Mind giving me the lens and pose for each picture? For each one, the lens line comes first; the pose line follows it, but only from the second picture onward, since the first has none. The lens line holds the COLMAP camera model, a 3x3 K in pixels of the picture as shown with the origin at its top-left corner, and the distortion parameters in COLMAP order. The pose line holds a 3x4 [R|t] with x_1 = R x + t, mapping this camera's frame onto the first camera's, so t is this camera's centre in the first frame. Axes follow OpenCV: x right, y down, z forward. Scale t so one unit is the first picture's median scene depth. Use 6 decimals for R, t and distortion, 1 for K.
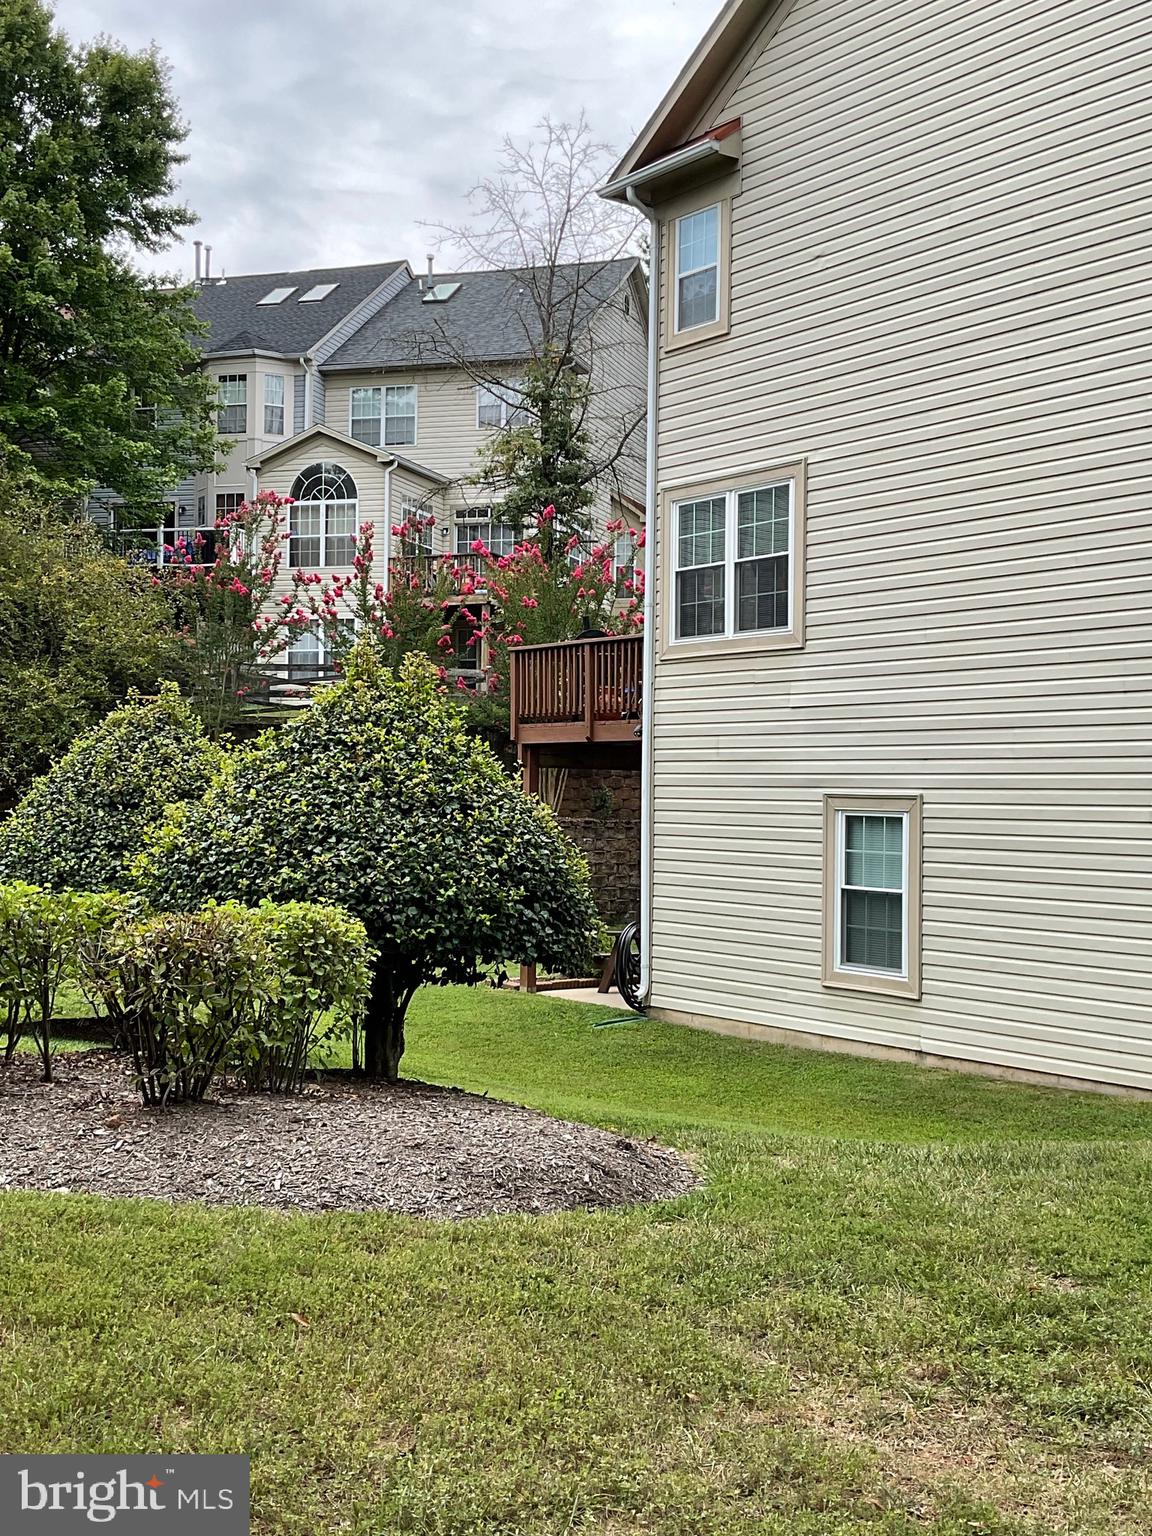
lens RADIAL K [[1780.4, 0, 576.0], [0, 1780.4, 768.0], [0, 0, 1]] dist [0.145357, -0.004208]
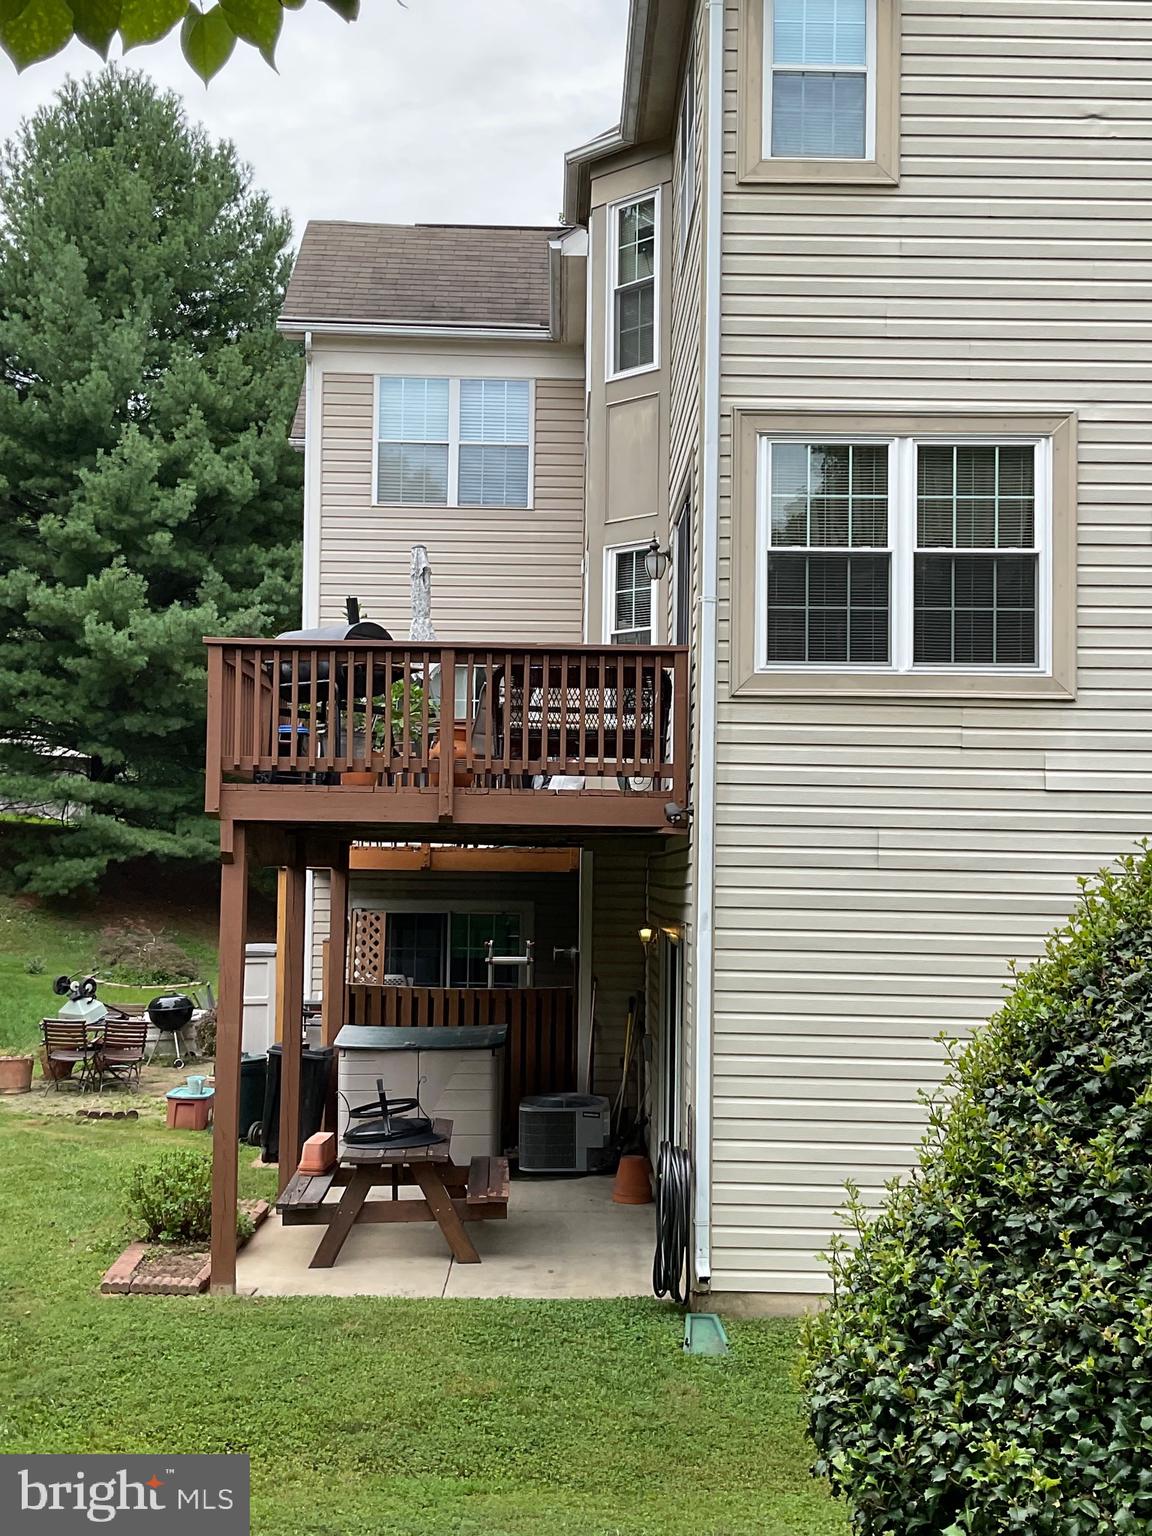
lens RADIAL K [[1780.4, 0, 576.0], [0, 1780.4, 768.0], [0, 0, 1]] dist [0.145357, -0.004208]
pose [[0.605061, 0.053287, 0.794394, -0.480617], [-0.024044, 0.998526, -0.048666, -0.006230], [-0.795816, 0.010345, 0.605451, 0.717367]]
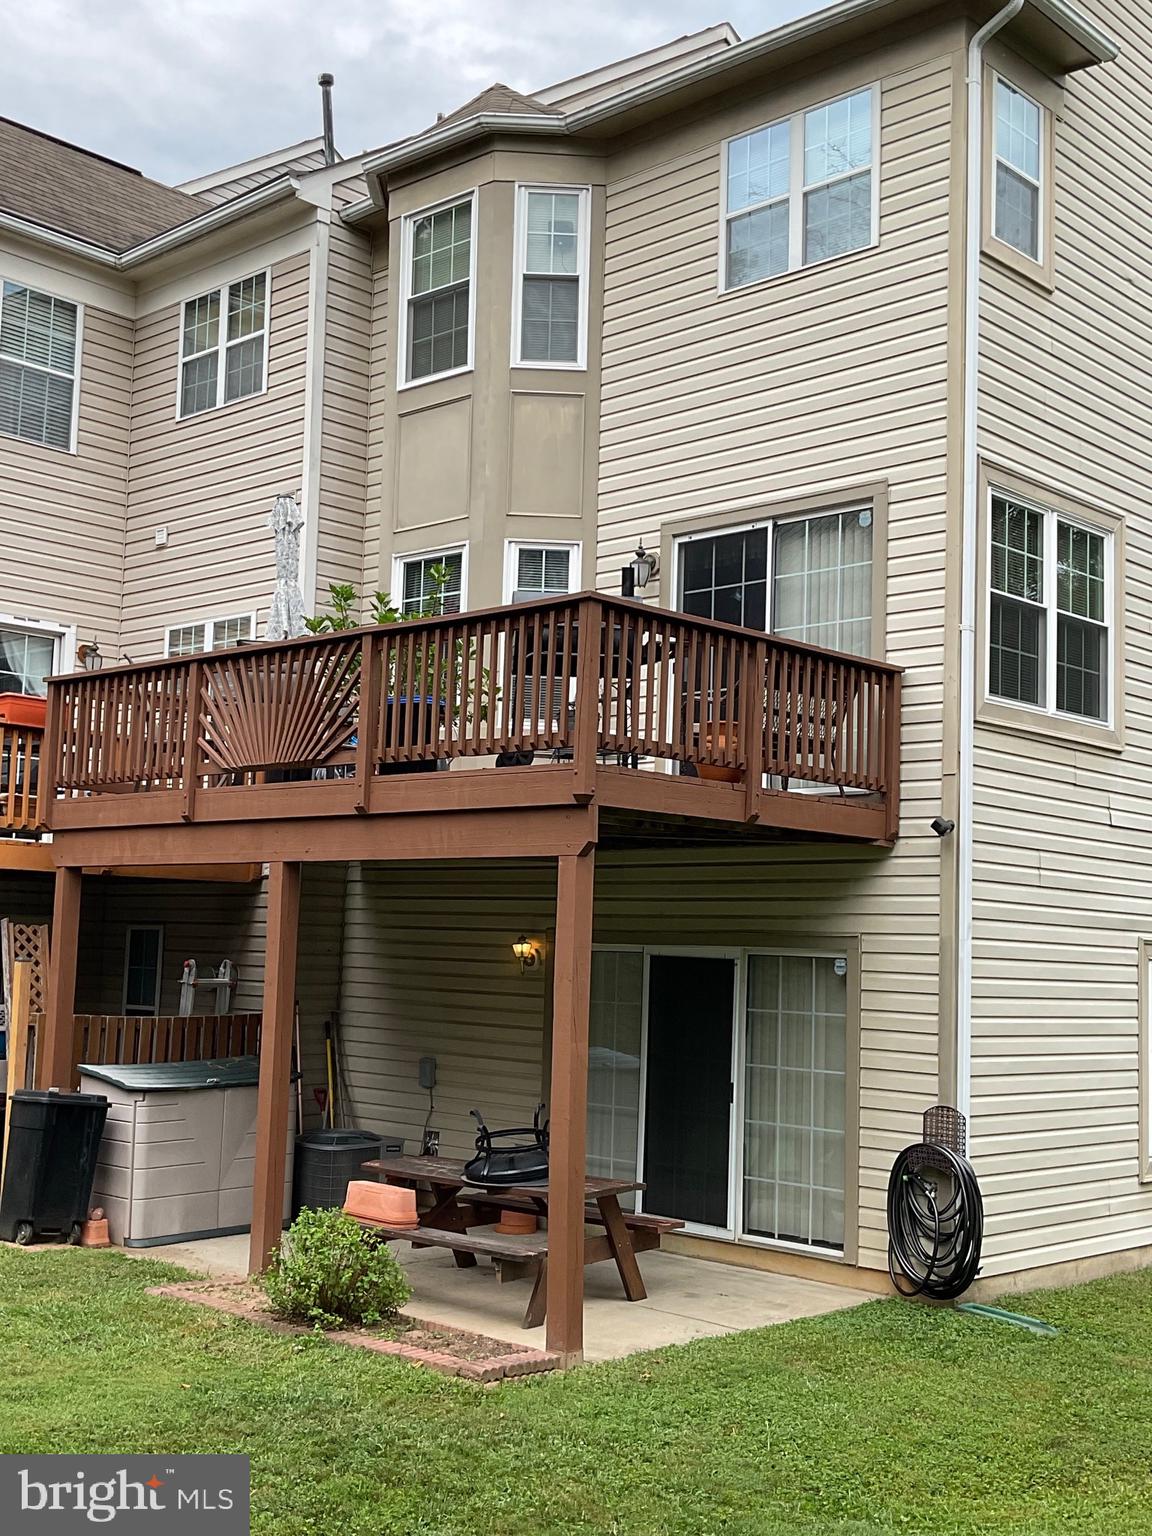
lens RADIAL K [[1780.4, 0, 576.0], [0, 1780.4, 768.0], [0, 0, 1]] dist [0.145357, -0.004208]
pose [[-0.160996, 0.091690, 0.982687, -0.590037], [-0.045252, 0.993942, -0.100154, 0.028888], [-0.985917, -0.060593, -0.155872, 1.305722]]
